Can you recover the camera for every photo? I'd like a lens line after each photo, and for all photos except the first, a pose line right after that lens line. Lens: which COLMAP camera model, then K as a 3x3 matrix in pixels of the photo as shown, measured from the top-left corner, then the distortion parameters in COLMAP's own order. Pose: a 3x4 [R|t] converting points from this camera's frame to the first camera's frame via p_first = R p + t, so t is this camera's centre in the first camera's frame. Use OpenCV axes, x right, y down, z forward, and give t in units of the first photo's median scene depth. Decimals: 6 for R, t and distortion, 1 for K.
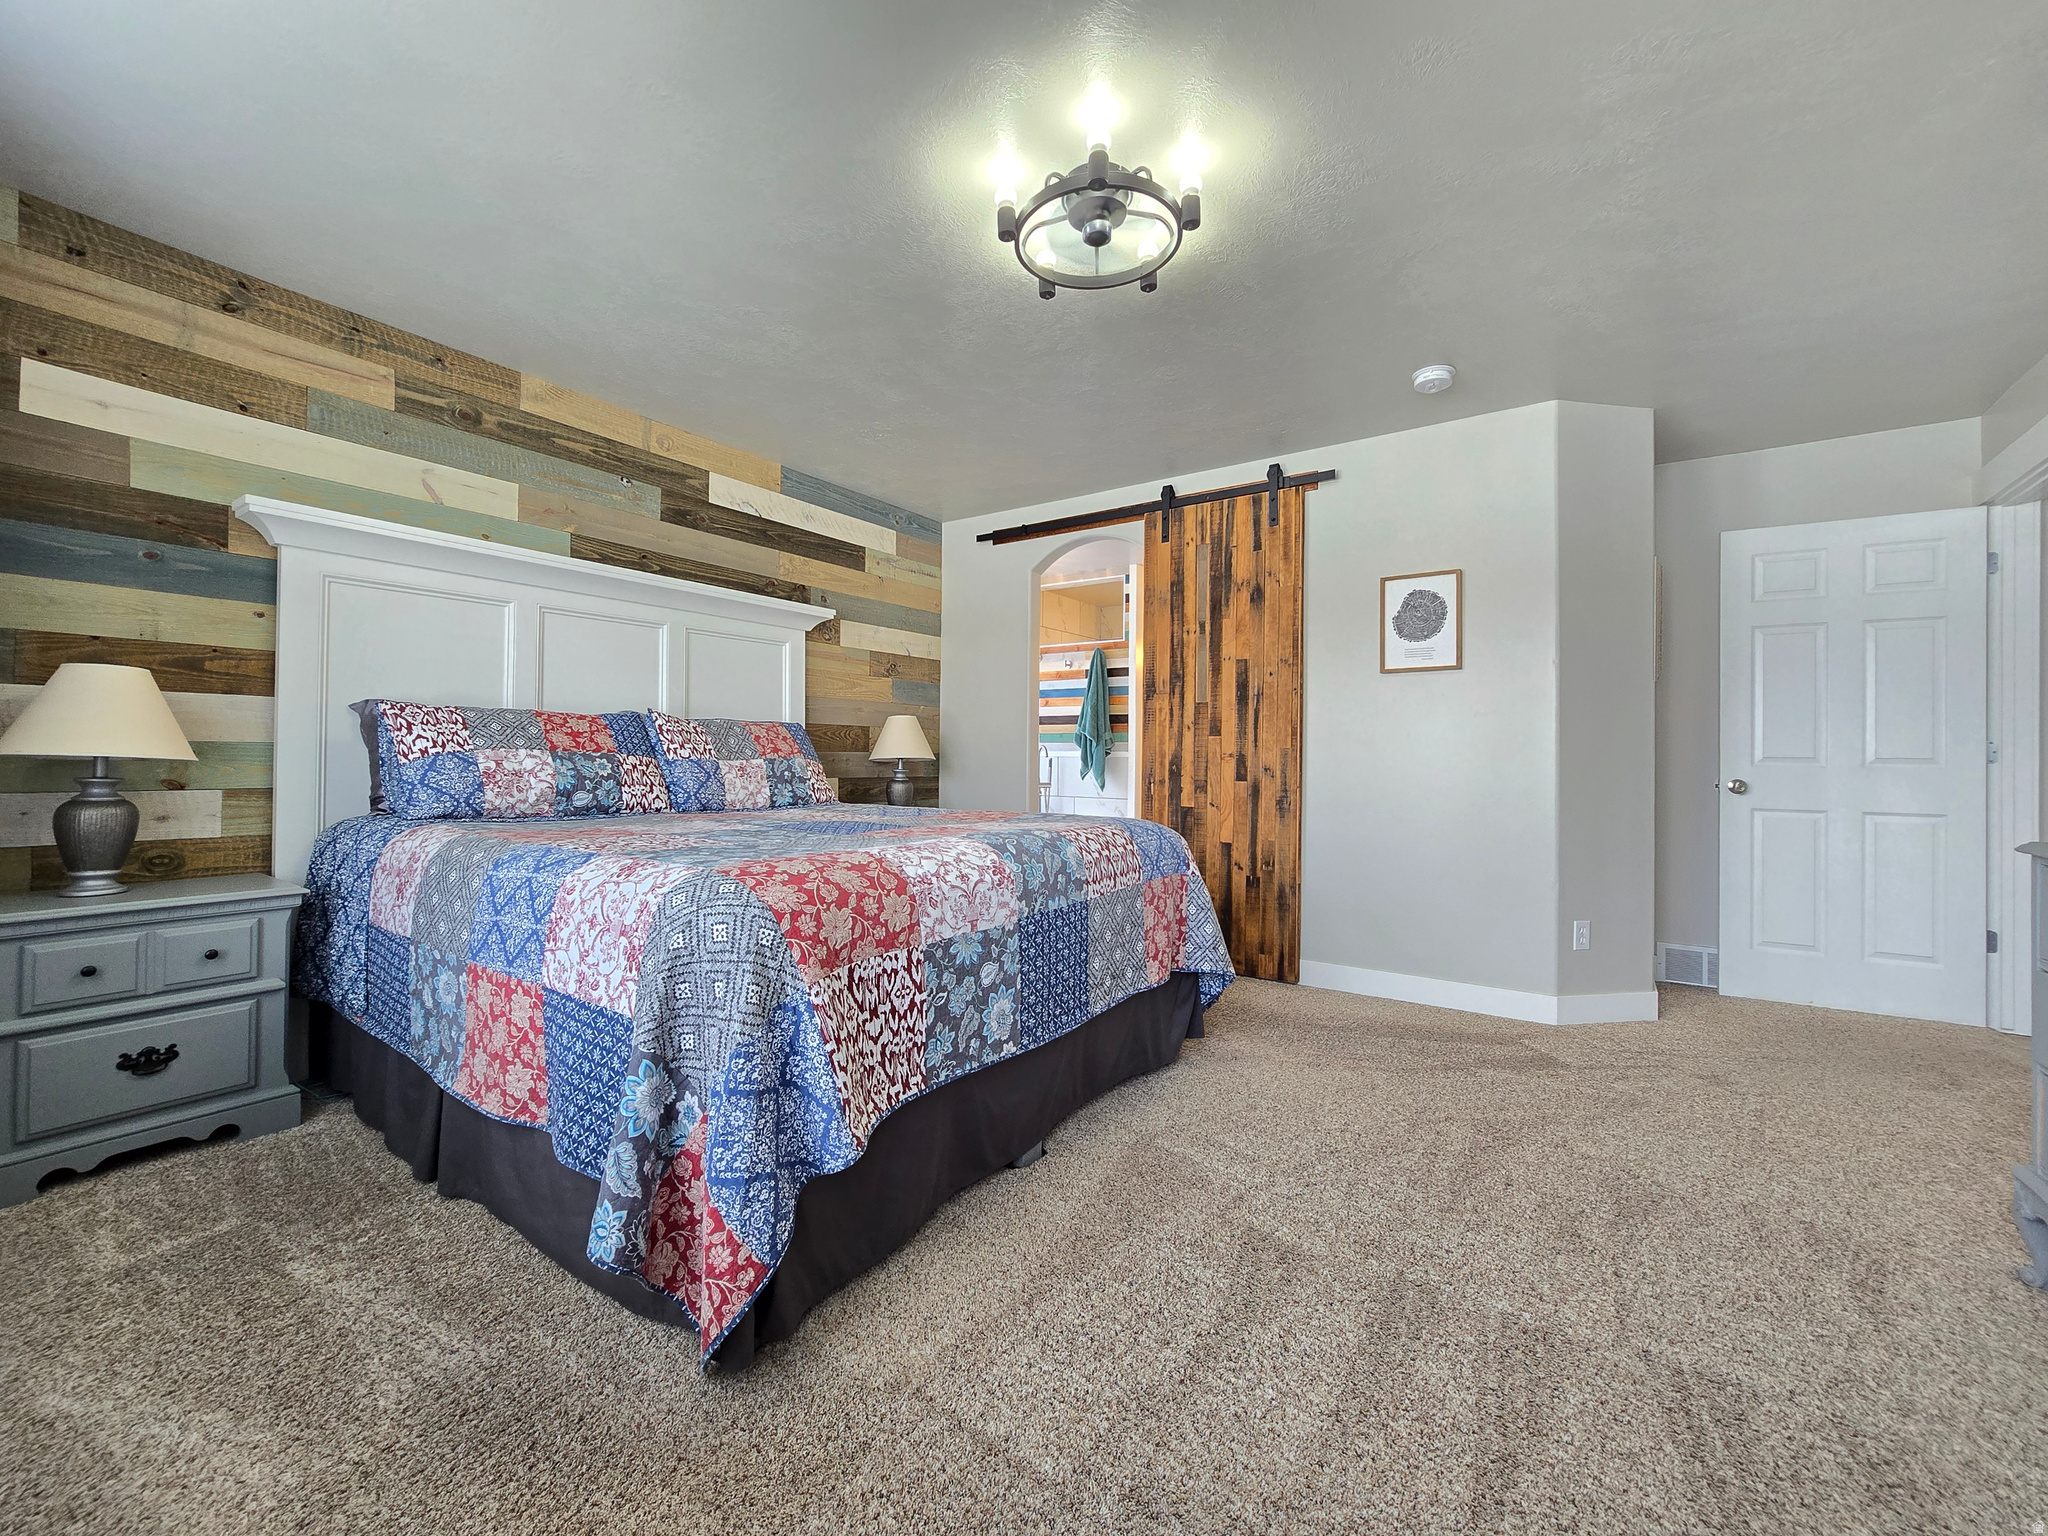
lens RADIAL K [[838.7, 0, 1022.0], [0, 838.7, 755.2], [0, 0, 1]] dist [-0.003871, -0.000978]
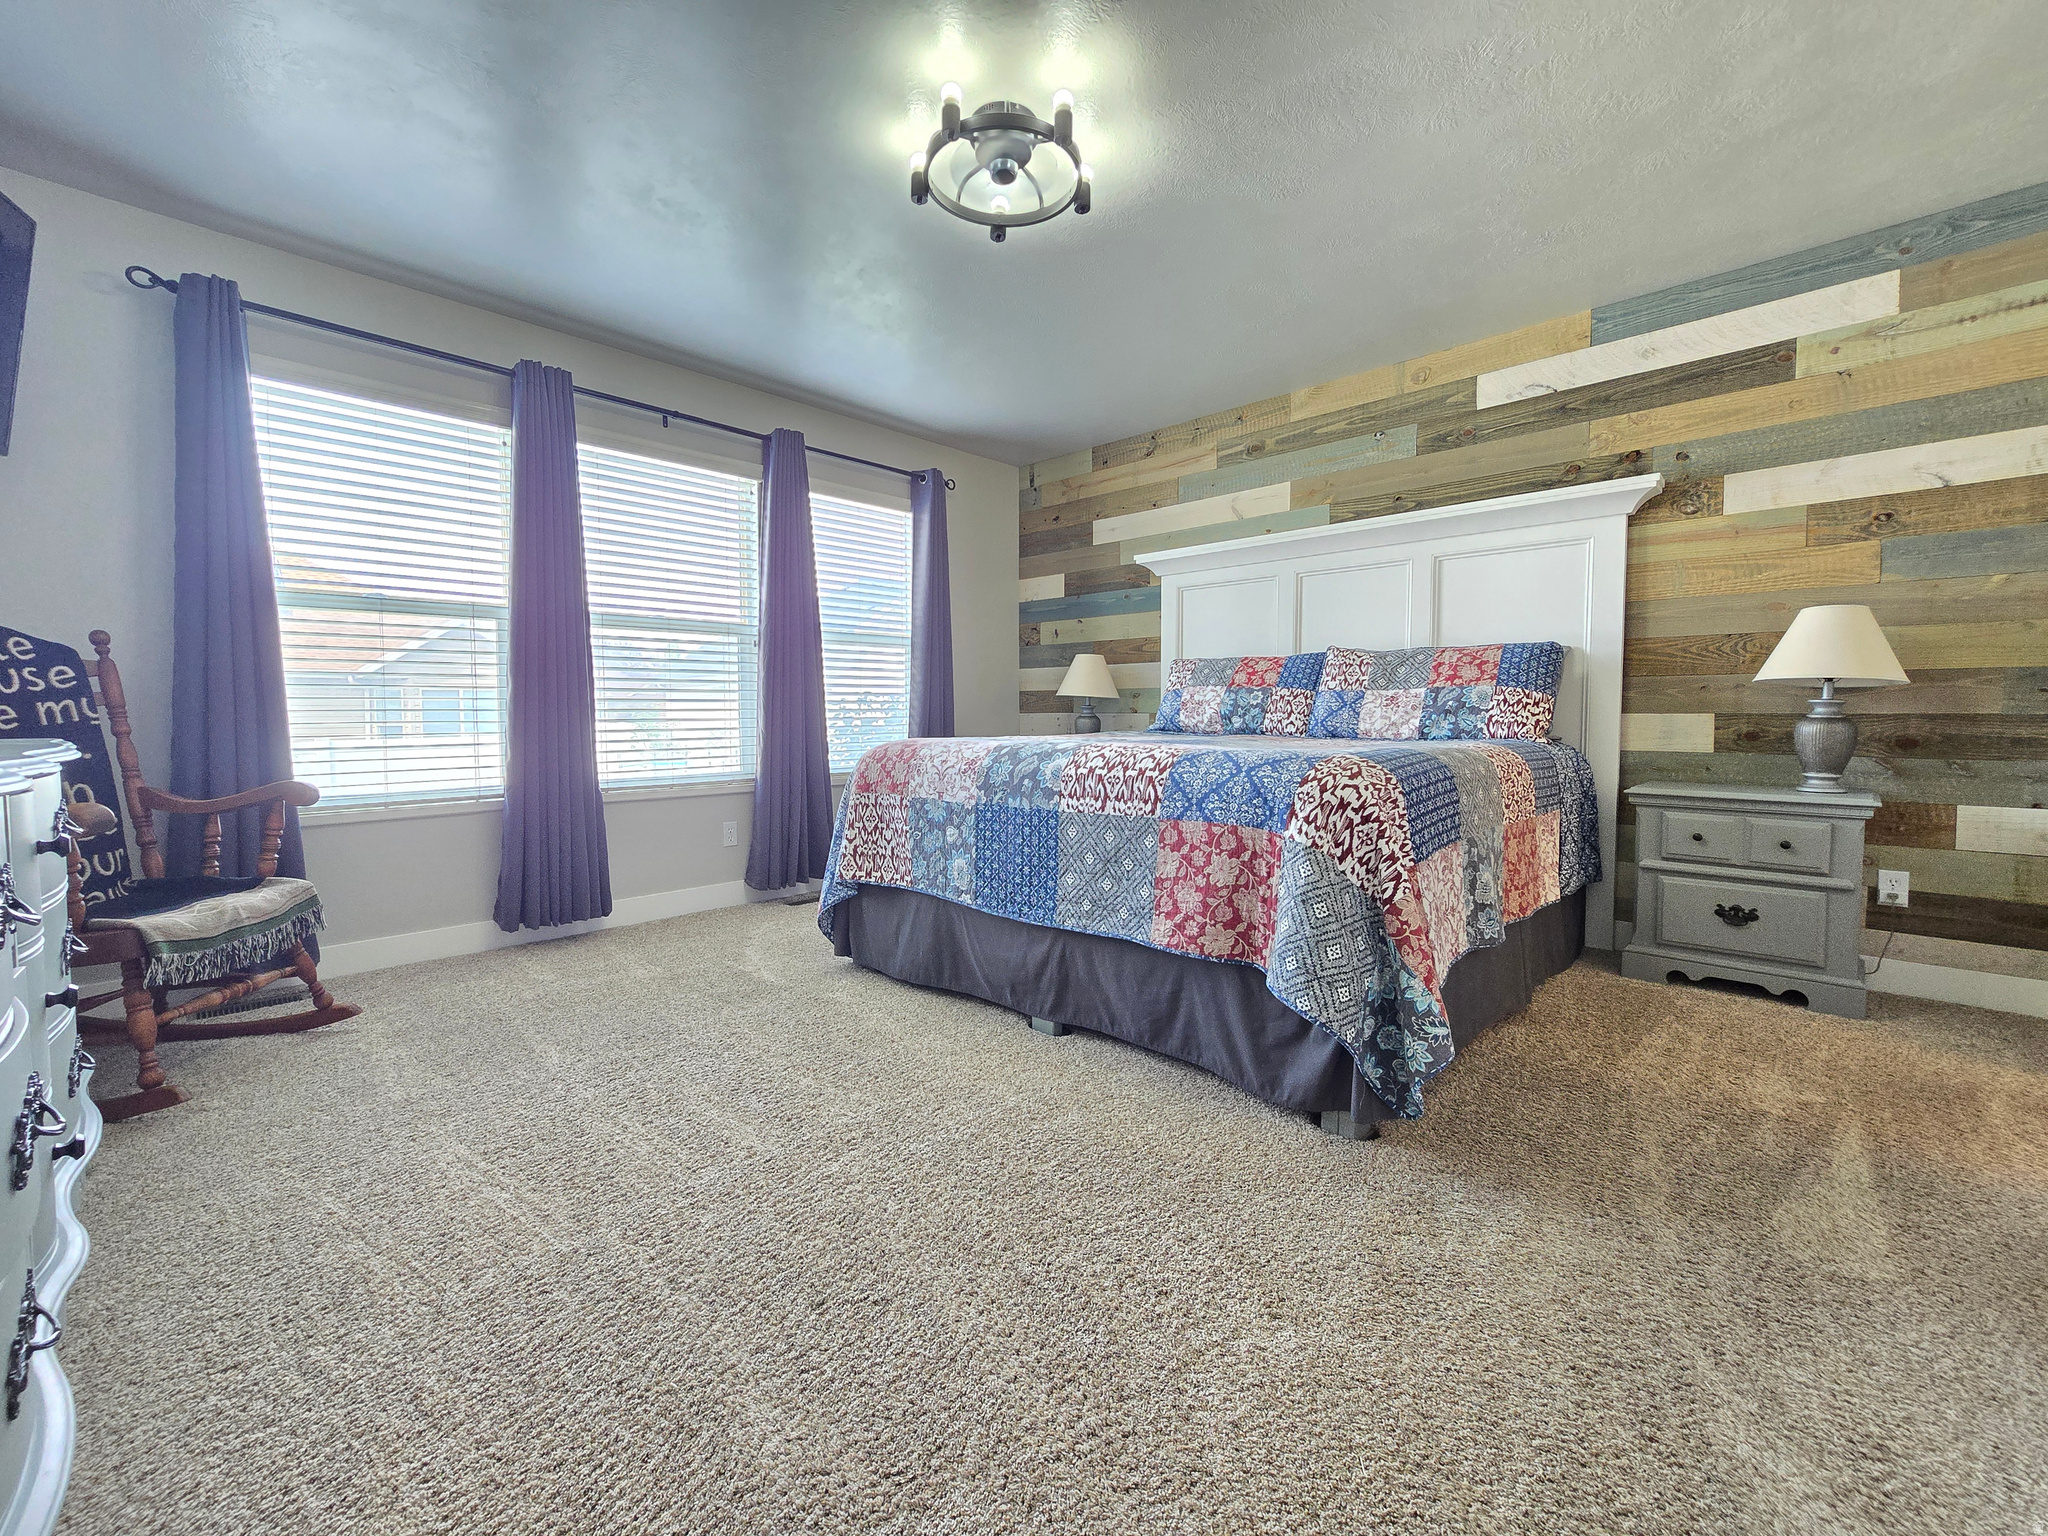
lens RADIAL K [[838.7, 0, 1026.1], [0, 838.7, 772.4], [0, 0, 1]] dist [-0.003871, -0.000978]
pose [[-0.149005, 0.061002, -0.986953, 0.981931], [0.002532, 0.998116, 0.061310, 0.058000], [0.988833, 0.006636, -0.148879, 1.011996]]
